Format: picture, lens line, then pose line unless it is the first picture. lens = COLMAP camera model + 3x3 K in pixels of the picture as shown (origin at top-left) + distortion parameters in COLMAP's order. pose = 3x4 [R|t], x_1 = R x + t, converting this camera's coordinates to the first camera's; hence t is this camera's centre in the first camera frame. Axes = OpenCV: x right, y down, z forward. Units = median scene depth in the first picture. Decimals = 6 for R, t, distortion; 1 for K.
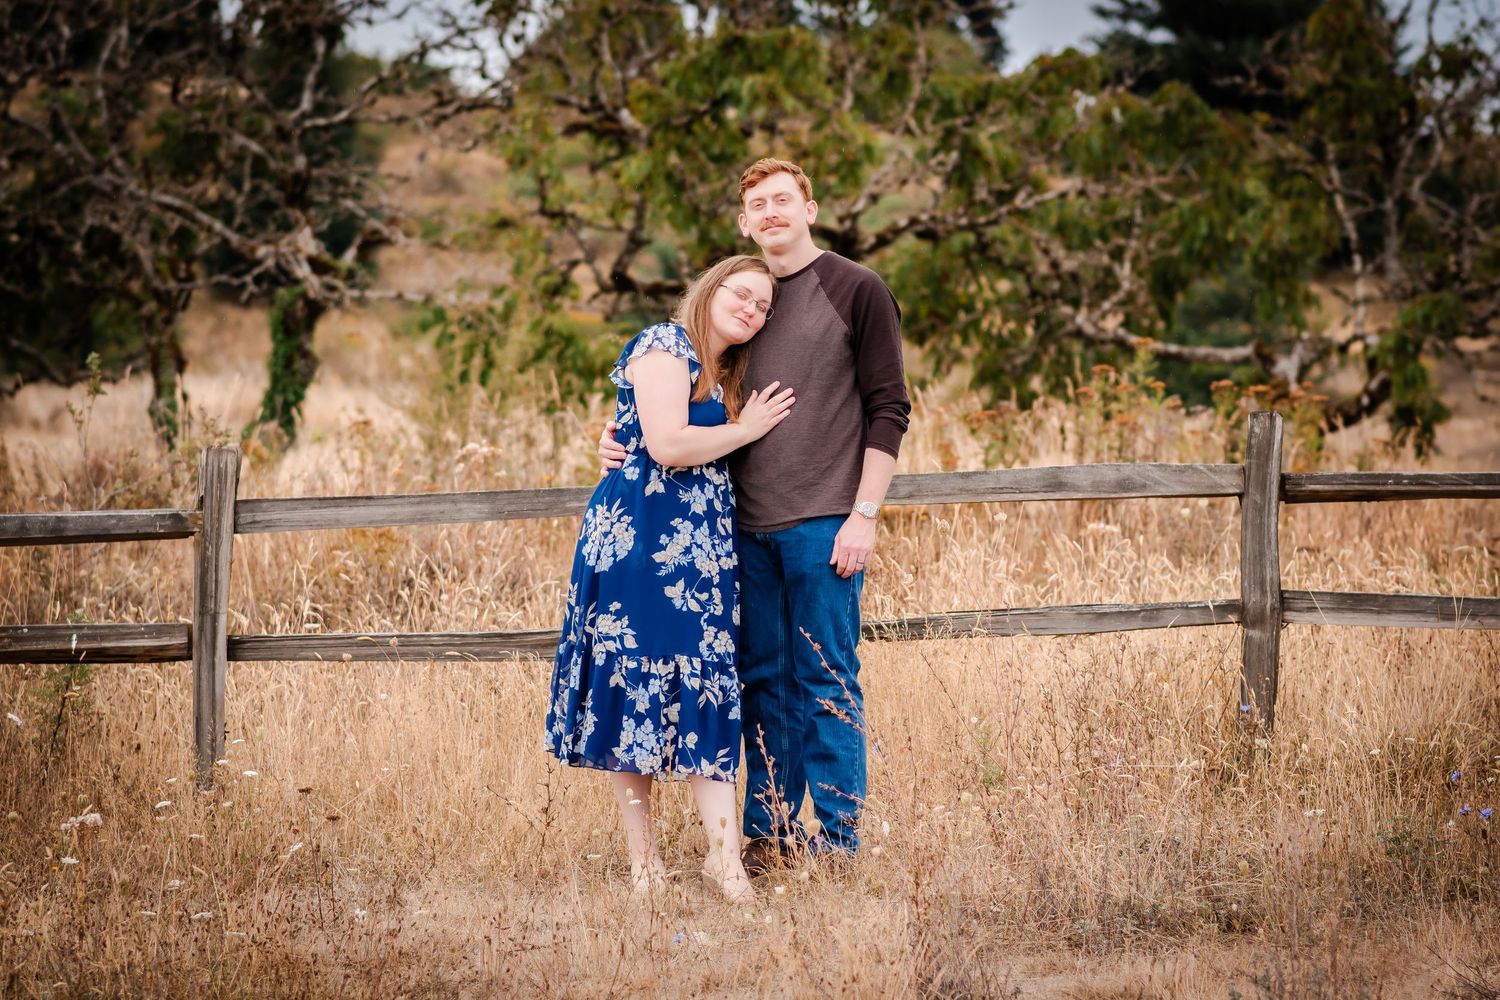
lens RADIAL K [[5486.8, 0, 749.9], [0, 5486.8, 500.5], [0, 0, 1]] dist [0.214430, 0.000000]
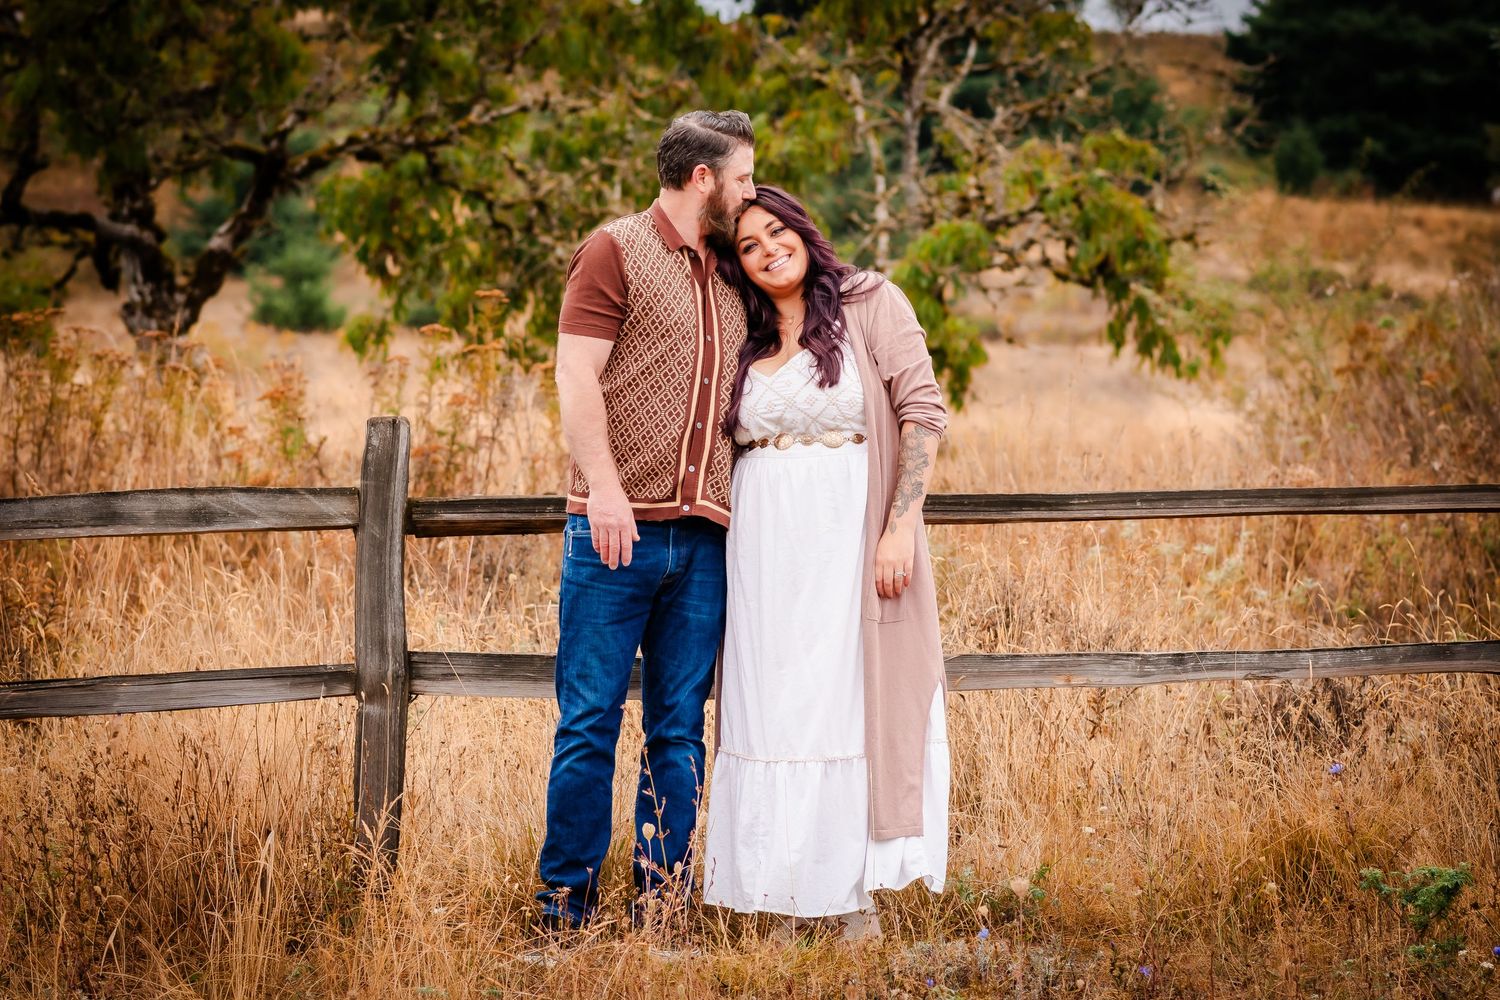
lens RADIAL K [[5486.8, 0, 749.7], [0, 5486.8, 499.4], [0, 0, 1]] dist [0.214430, 0.000000]
pose [[0.999639, -0.007810, 0.025709, 0.120617], [0.007308, 0.999782, 0.019584, -0.018770], [-0.025856, -0.019389, 0.999478, 0.230173]]
